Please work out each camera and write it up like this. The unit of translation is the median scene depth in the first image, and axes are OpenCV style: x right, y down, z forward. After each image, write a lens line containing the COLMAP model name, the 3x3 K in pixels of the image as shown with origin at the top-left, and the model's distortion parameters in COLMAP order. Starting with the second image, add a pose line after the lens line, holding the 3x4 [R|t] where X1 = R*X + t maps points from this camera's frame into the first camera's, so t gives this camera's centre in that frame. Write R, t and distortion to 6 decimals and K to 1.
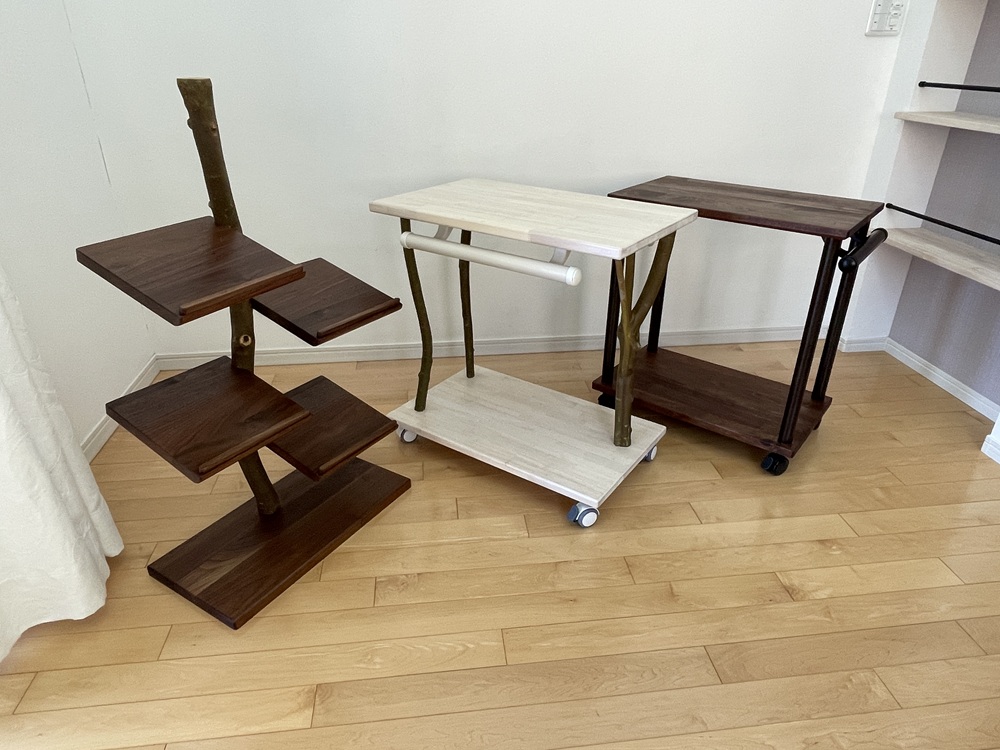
lens RADIAL K [[640.9, 0, 498.2], [0, 640.9, 371.1], [0, 0, 1]] dist [0.009174, -0.009768]
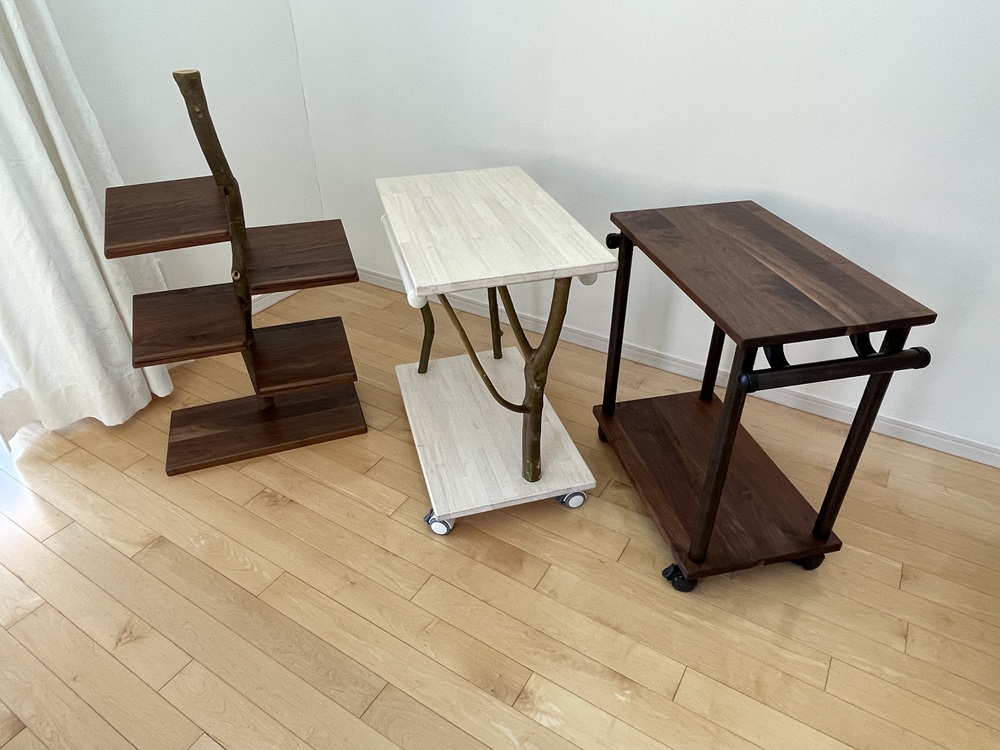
lens RADIAL K [[640.9, 0, 500.6], [0, 640.9, 367.2], [0, 0, 1]] dist [0.009174, -0.009768]
pose [[0.780721, 0.331332, -0.529806, 0.776718], [-0.268691, 0.943470, 0.194088, -0.271447], [0.564163, -0.009175, 0.825612, 0.244810]]
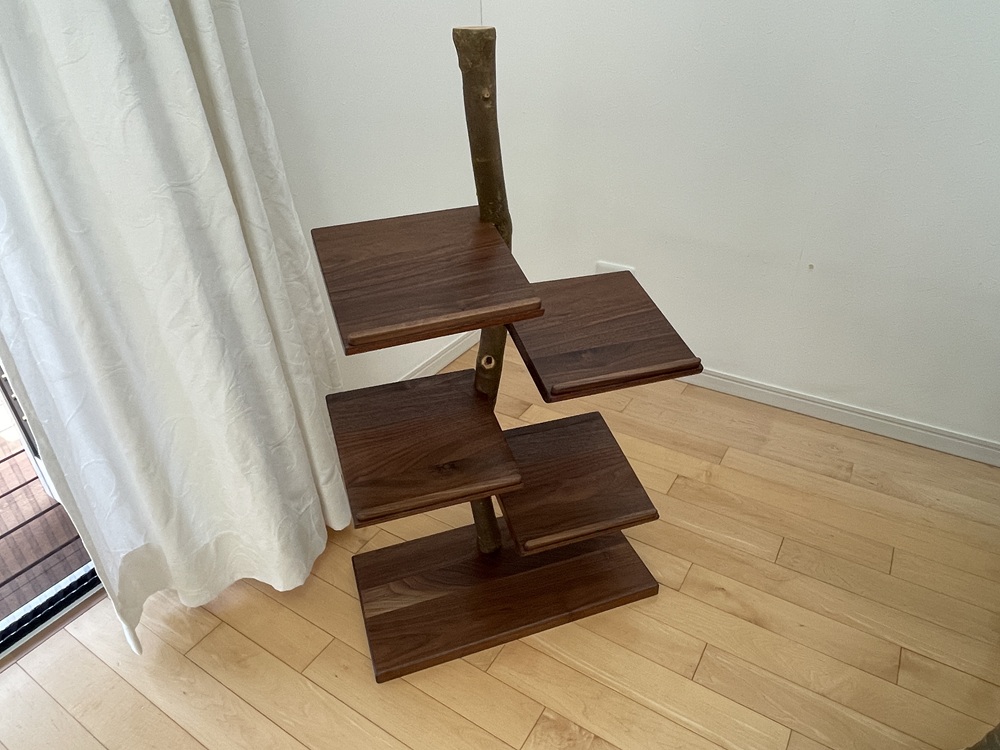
lens RADIAL K [[640.9, 0, 503.9], [0, 640.9, 374.4], [0, 0, 1]] dist [0.009174, -0.009768]
pose [[0.778497, 0.306077, -0.547960, 0.071241], [-0.261739, 0.951817, 0.159804, -0.171868], [0.570470, 0.019015, 0.821098, 0.354079]]
